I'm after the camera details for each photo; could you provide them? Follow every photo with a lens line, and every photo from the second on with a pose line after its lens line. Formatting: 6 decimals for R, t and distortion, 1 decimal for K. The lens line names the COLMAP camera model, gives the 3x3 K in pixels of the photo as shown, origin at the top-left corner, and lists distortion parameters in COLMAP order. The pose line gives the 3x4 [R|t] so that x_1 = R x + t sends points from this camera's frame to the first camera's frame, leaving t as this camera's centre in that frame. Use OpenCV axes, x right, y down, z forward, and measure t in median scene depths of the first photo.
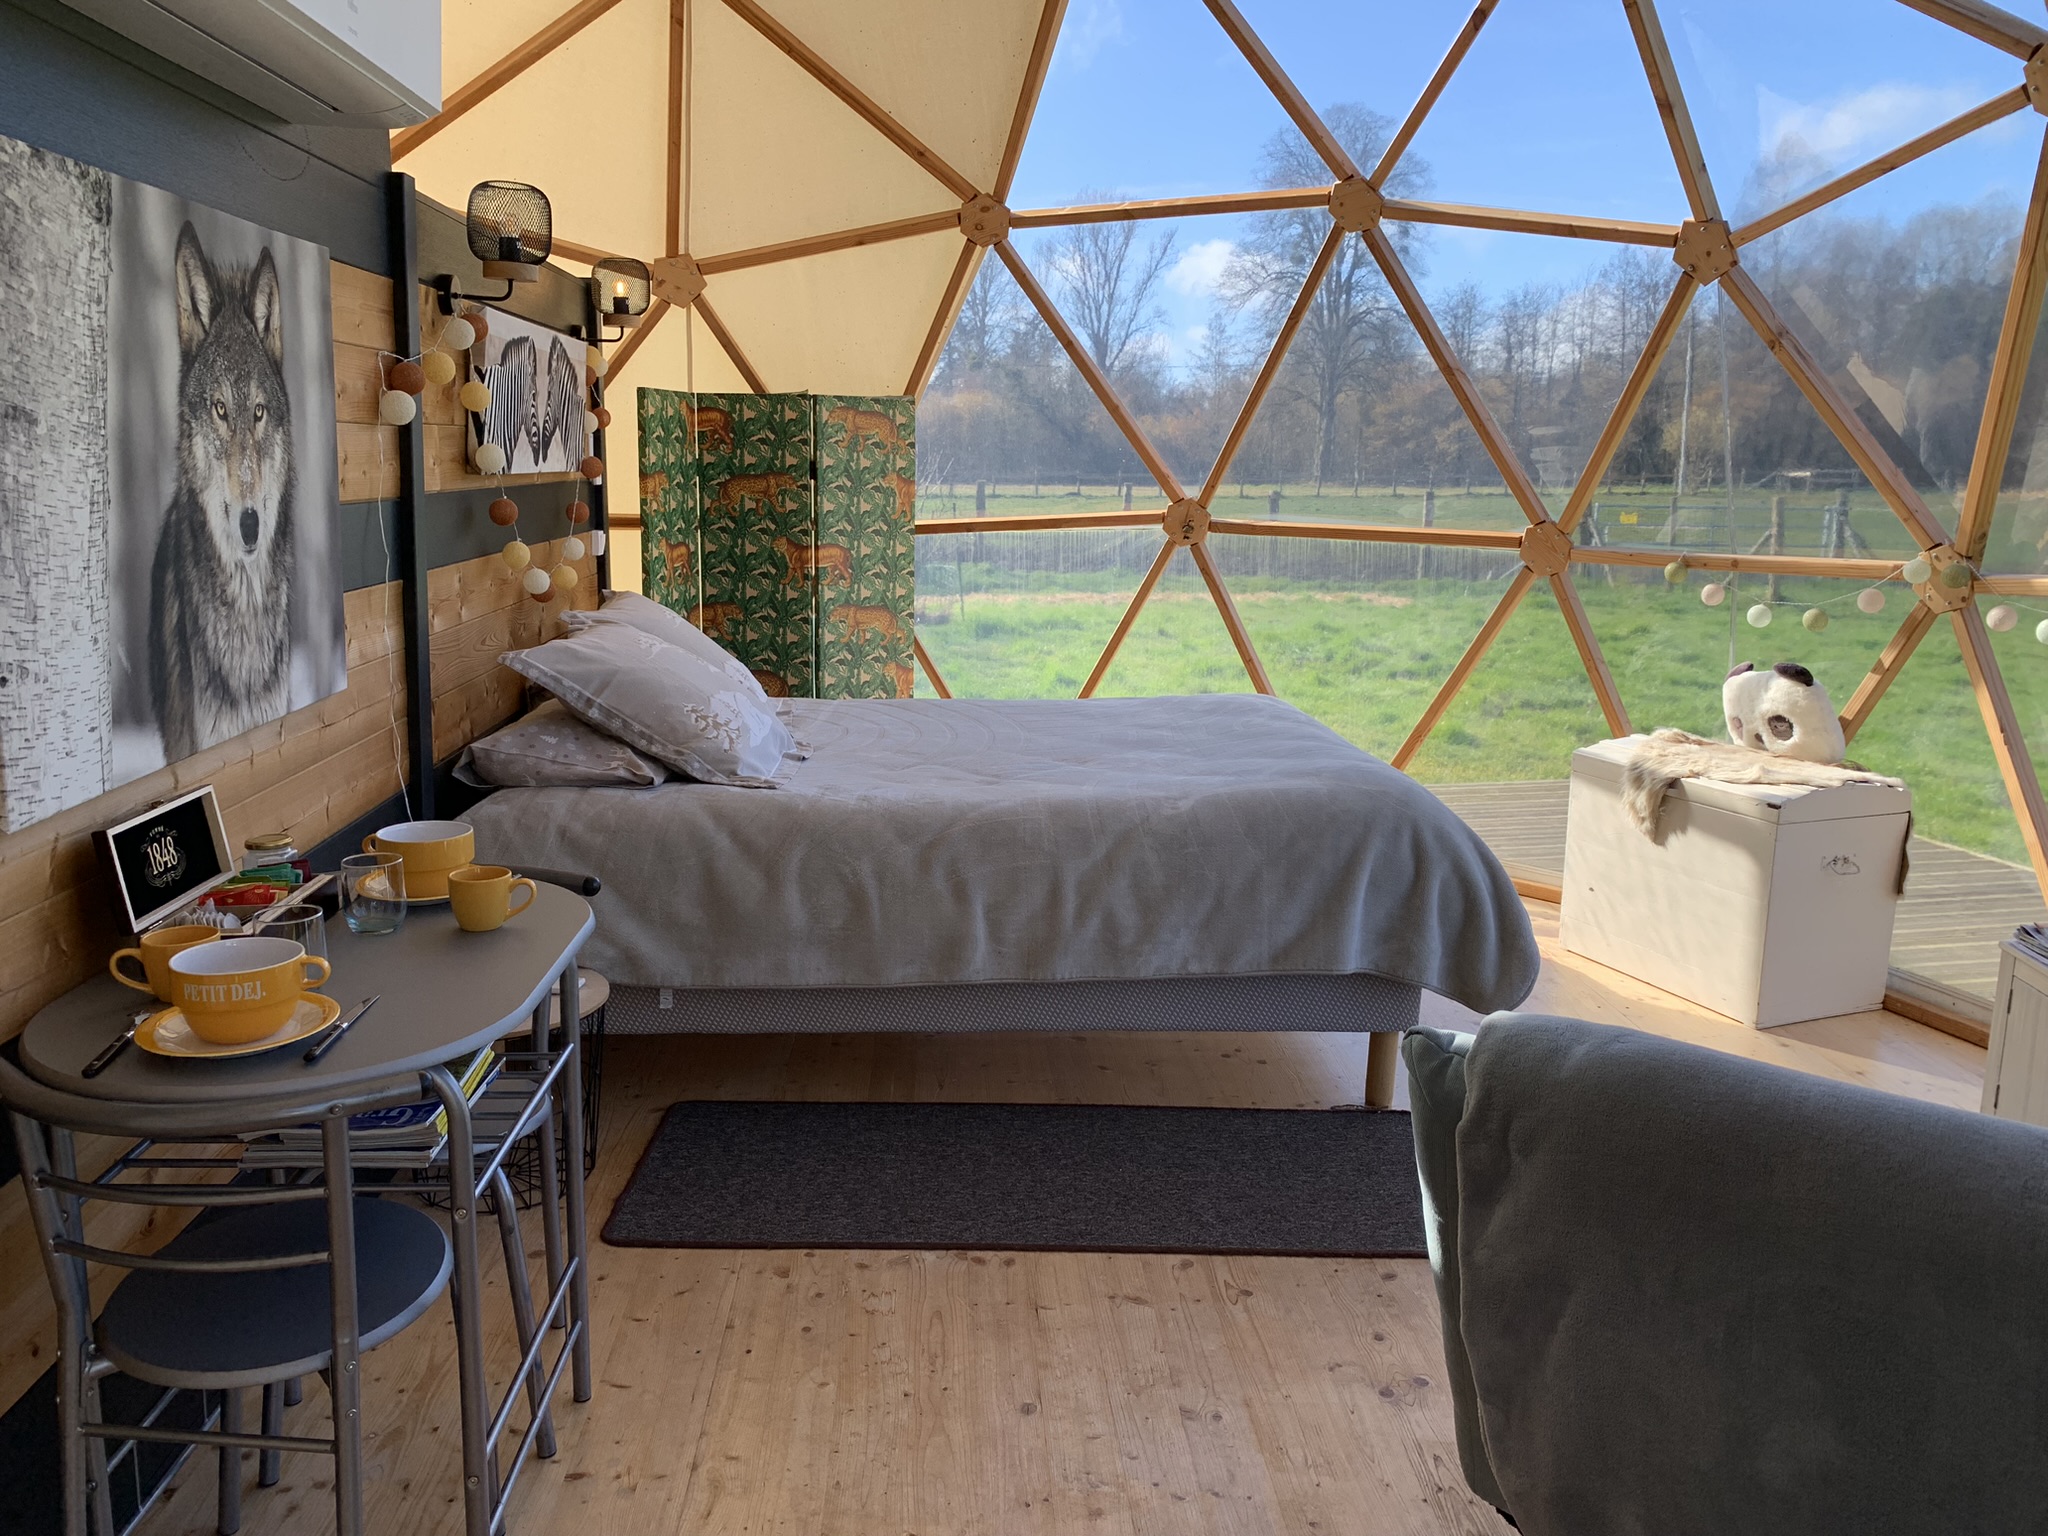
lens RADIAL K [[1556.5, 0, 1012.2], [0, 1556.5, 753.2], [0, 0, 1]] dist [0.039372, -0.047535]
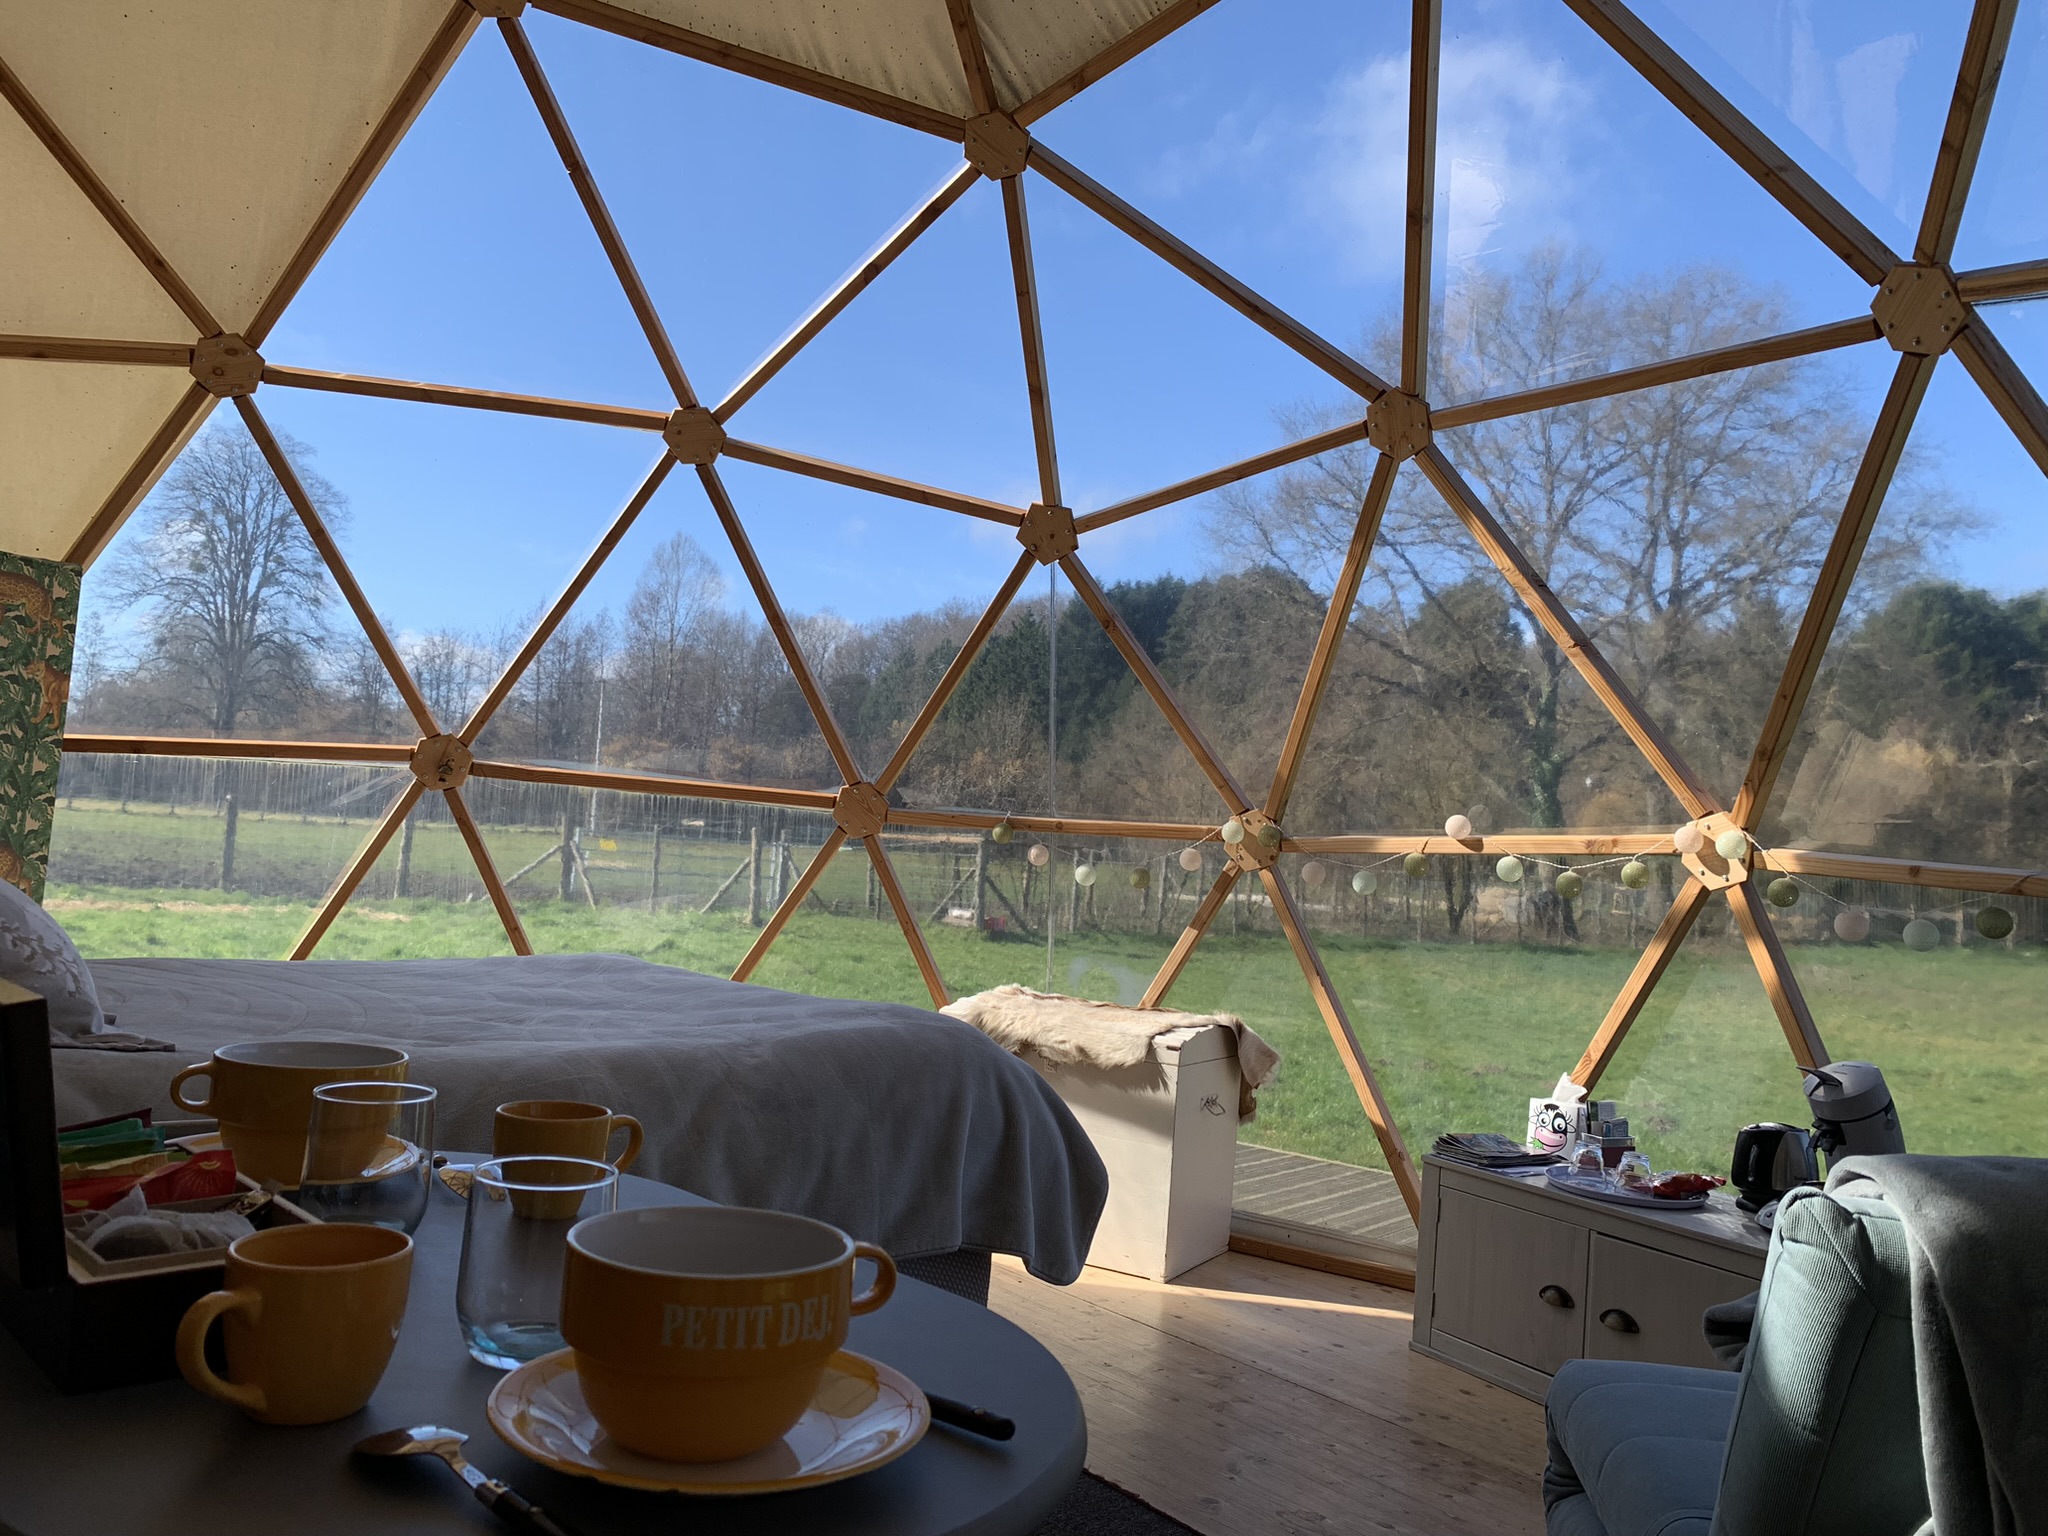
lens RADIAL K [[1556.5, 0, 1012.7], [0, 1556.5, 711.0], [0, 0, 1]] dist [0.039372, -0.047535]
pose [[0.779775, 0.100808, 0.617891, -0.180116], [0.050805, 0.973507, -0.222941, 0.029241], [-0.623995, 0.205236, 0.753995, 0.181778]]
